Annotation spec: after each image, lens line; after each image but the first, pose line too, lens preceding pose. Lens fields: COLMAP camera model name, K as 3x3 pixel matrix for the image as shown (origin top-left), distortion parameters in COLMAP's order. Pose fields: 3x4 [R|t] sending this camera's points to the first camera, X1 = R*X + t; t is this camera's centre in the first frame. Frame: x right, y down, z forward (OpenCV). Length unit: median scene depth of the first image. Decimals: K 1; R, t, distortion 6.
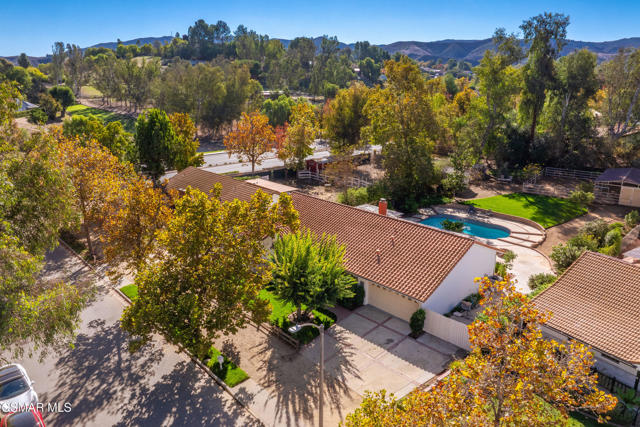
lens RADIAL K [[451.1, 0, 322.7], [0, 451.1, 210.6], [0, 0, 1]] dist [-0.042117, 0.008673]
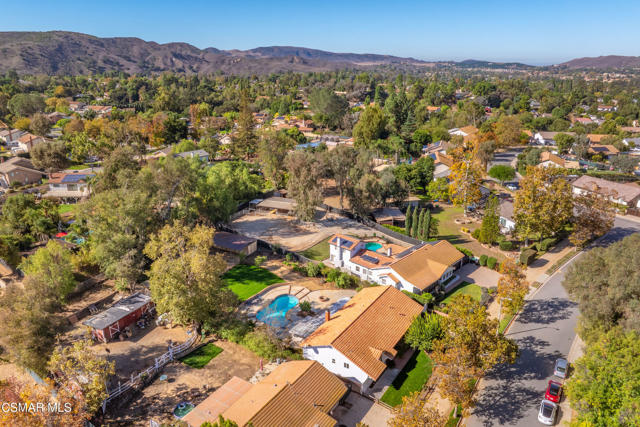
lens RADIAL K [[451.1, 0, 322.7], [0, 451.1, 210.6], [0, 0, 1]] dist [-0.042117, 0.008673]
pose [[-0.246650, -0.306345, 0.919411, -2.033043], [0.266407, 0.890737, 0.368260, -1.555713], [-0.931768, 0.335769, -0.138088, 1.885516]]
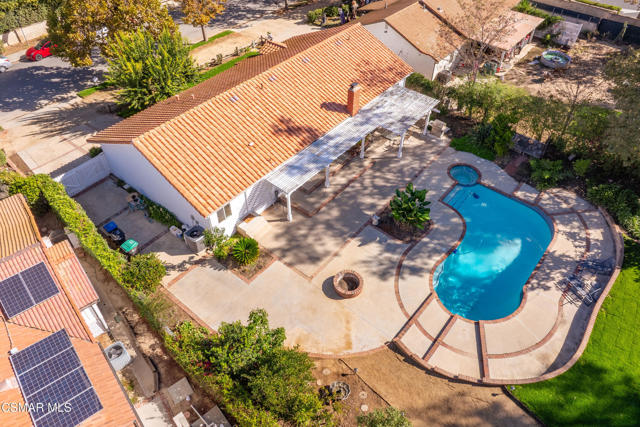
lens RADIAL K [[451.1, 0, 322.7], [0, 451.1, 210.6], [0, 0, 1]] dist [-0.042117, 0.008673]
pose [[0.128871, 0.689813, -0.712425, 1.191561], [-0.278610, 0.714665, 0.641584, -0.490748], [0.951719, 0.115807, 0.284288, 1.349846]]
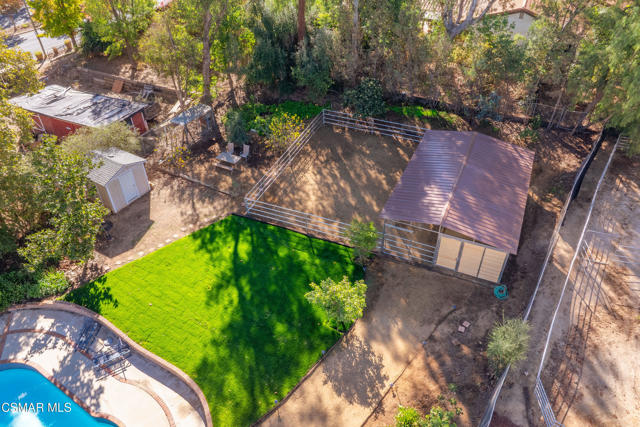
lens RADIAL K [[451.1, 0, 322.7], [0, 451.1, 210.6], [0, 0, 1]] dist [-0.042117, 0.008673]
pose [[0.964758, -0.172310, 0.198874, 1.011423], [0.079237, 0.910934, 0.404872, -0.516392], [-0.250925, -0.374846, 0.892484, 1.356150]]
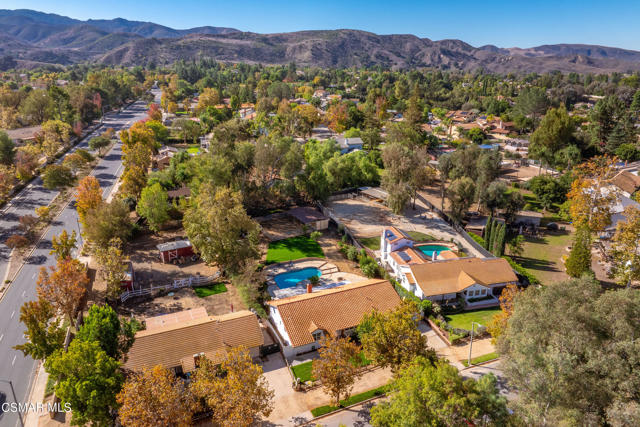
lens RADIAL K [[451.1, 0, 322.7], [0, 451.1, 210.6], [0, 0, 1]] dist [-0.042117, 0.008673]
pose [[0.320321, -0.304408, 0.897068, -2.204155], [0.255061, 0.939708, 0.227801, -1.121696], [-0.912326, 0.155837, 0.378650, 0.441759]]
